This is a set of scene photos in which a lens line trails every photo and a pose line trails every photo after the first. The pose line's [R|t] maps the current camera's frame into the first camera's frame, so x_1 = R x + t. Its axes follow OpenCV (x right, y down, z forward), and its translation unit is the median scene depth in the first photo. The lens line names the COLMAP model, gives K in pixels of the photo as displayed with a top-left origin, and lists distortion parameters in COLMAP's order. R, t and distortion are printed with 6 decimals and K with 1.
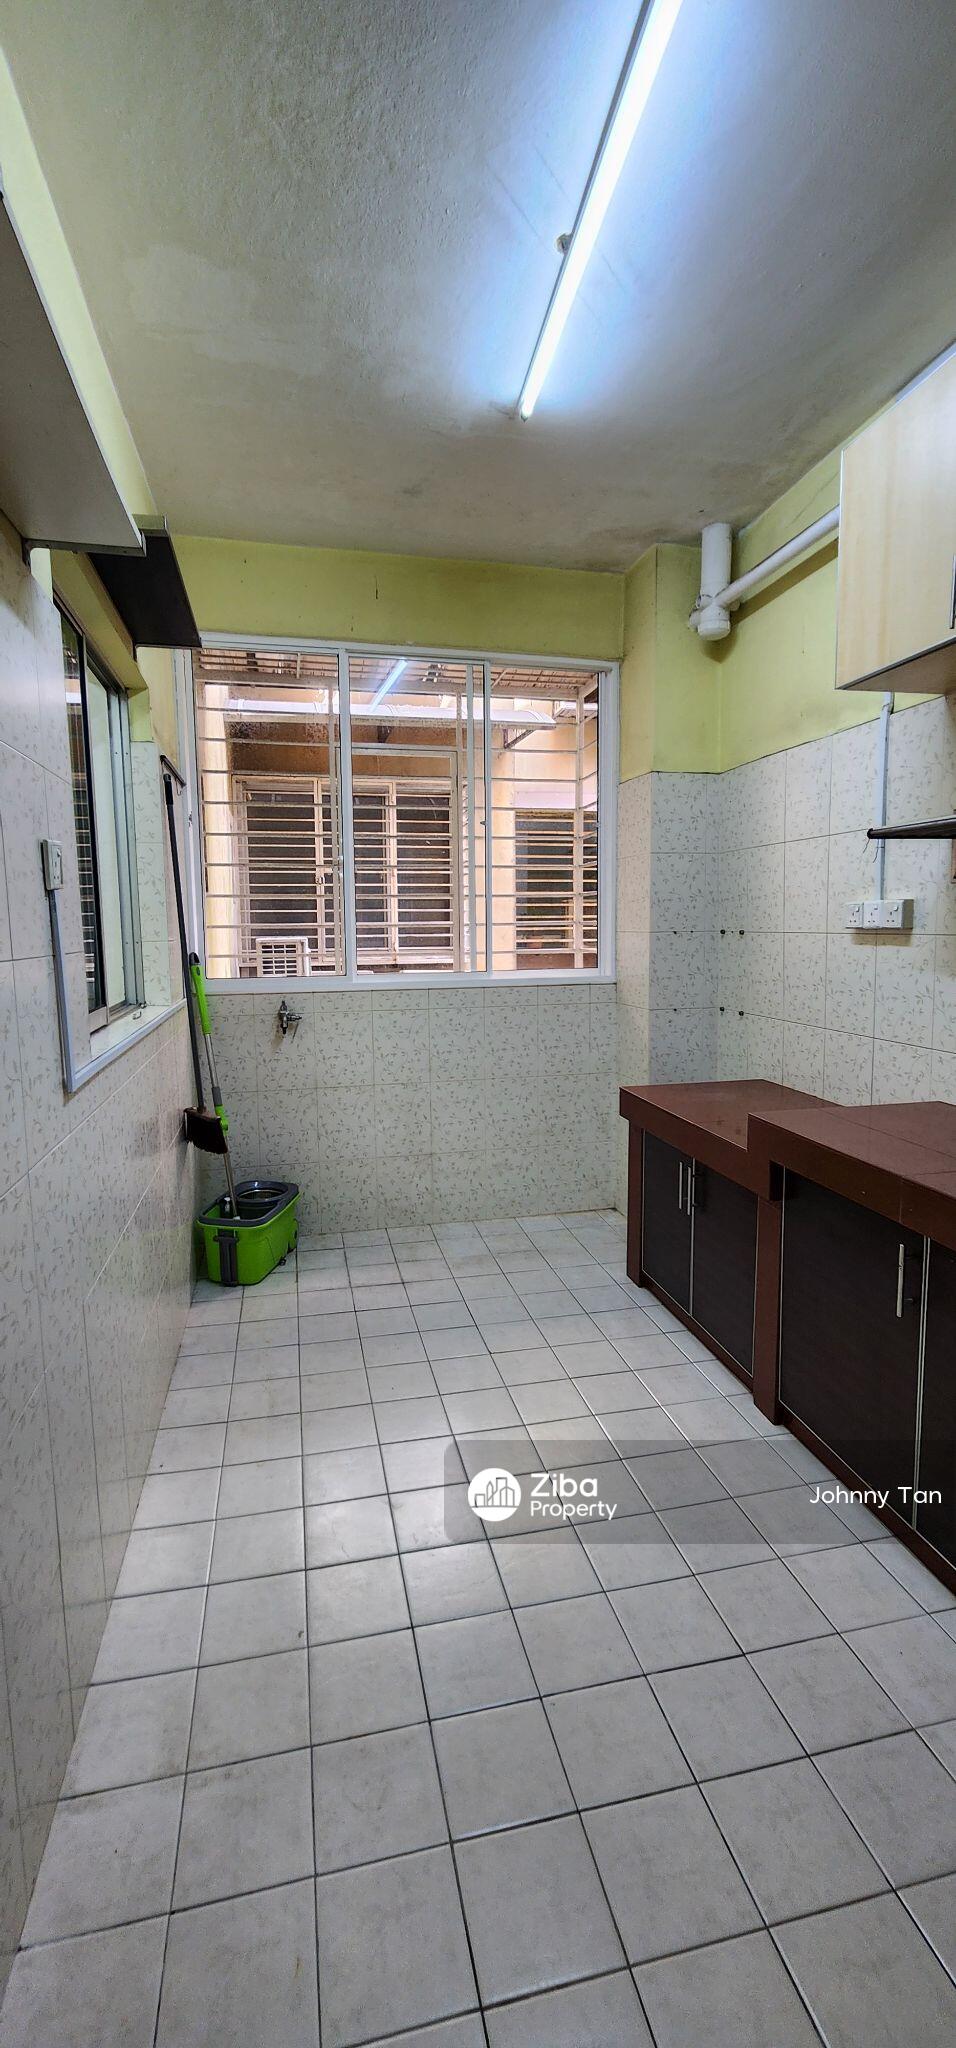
lens RADIAL K [[841.8, 0, 478.0], [0, 841.8, 1024.0], [0, 0, 1]] dist [-0.000003, 0.000095]
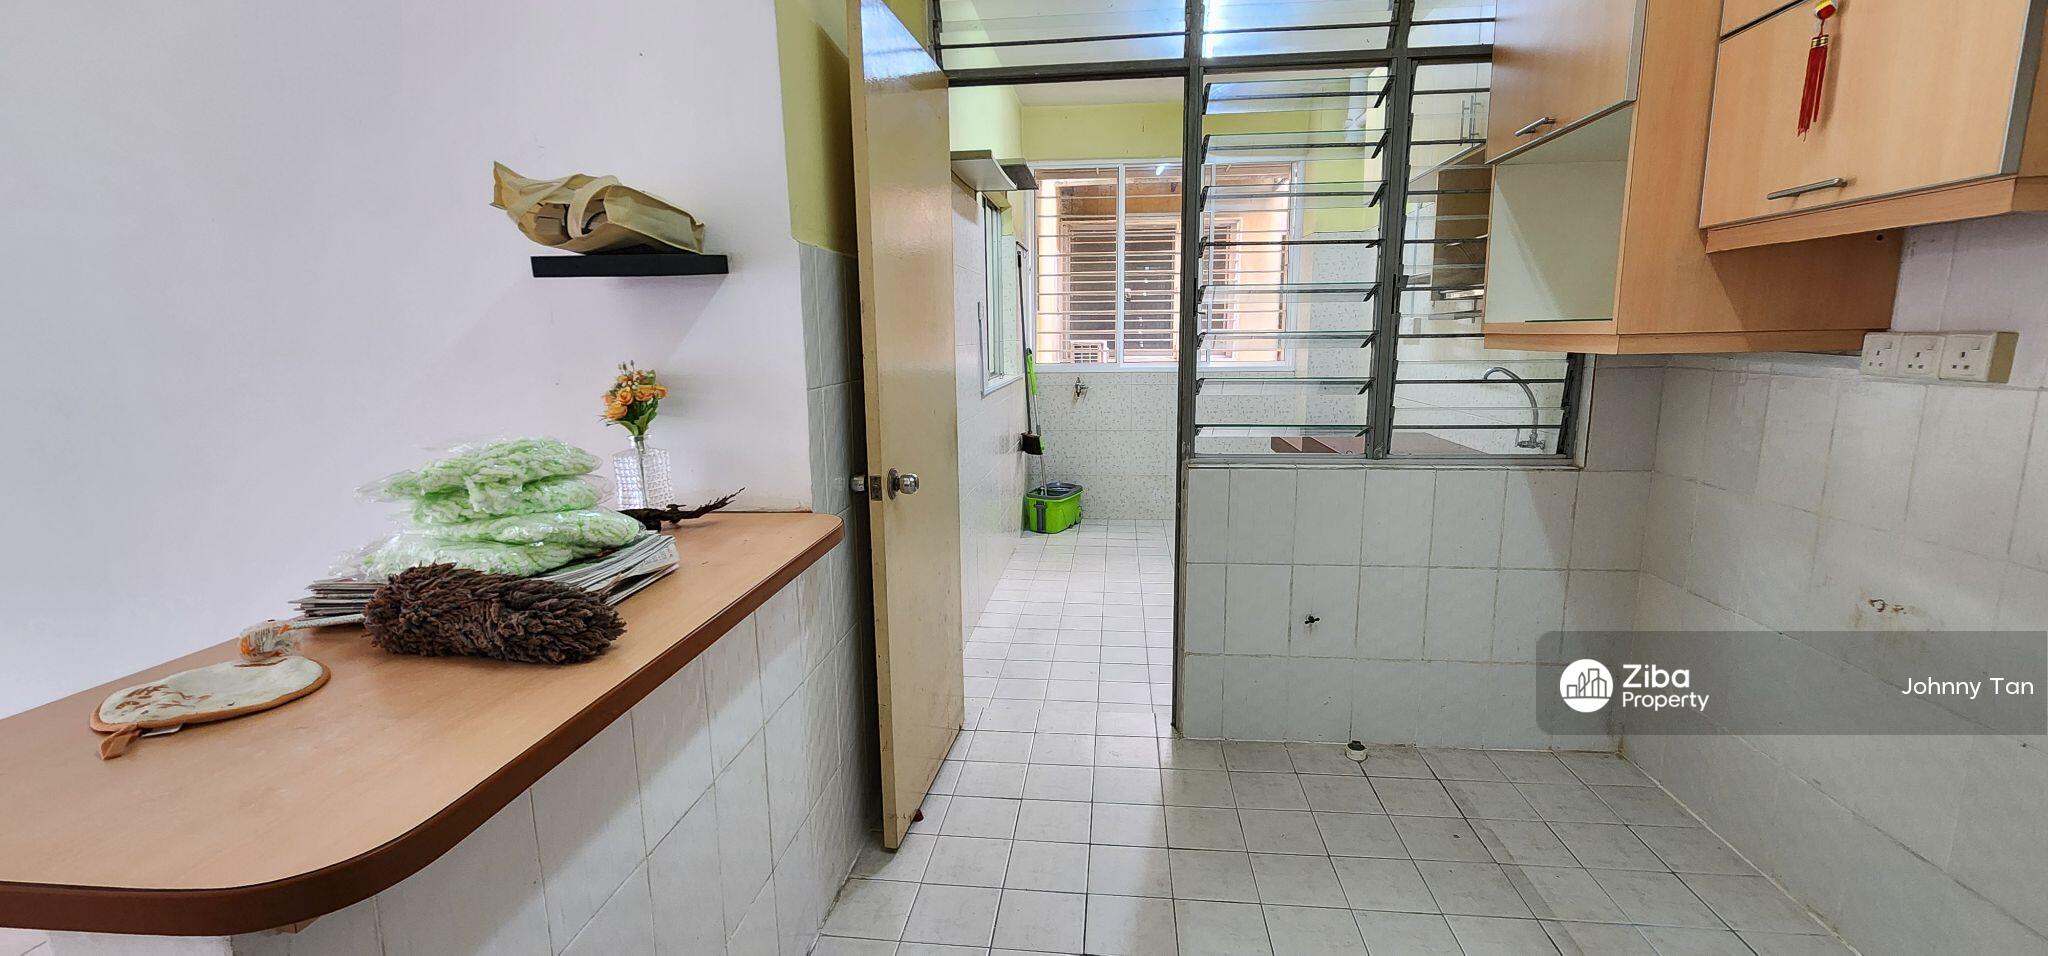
lens RADIAL K [[841.8, 0, 1024.0], [0, 841.8, 478.0], [0, 0, 1]] dist [-0.000003, 0.000095]
pose [[0.945687, 0.054630, -0.320456, 0.220771], [-0.036593, 0.997402, 0.062046, 0.074710], [0.323013, -0.046949, 0.945229, -0.649794]]
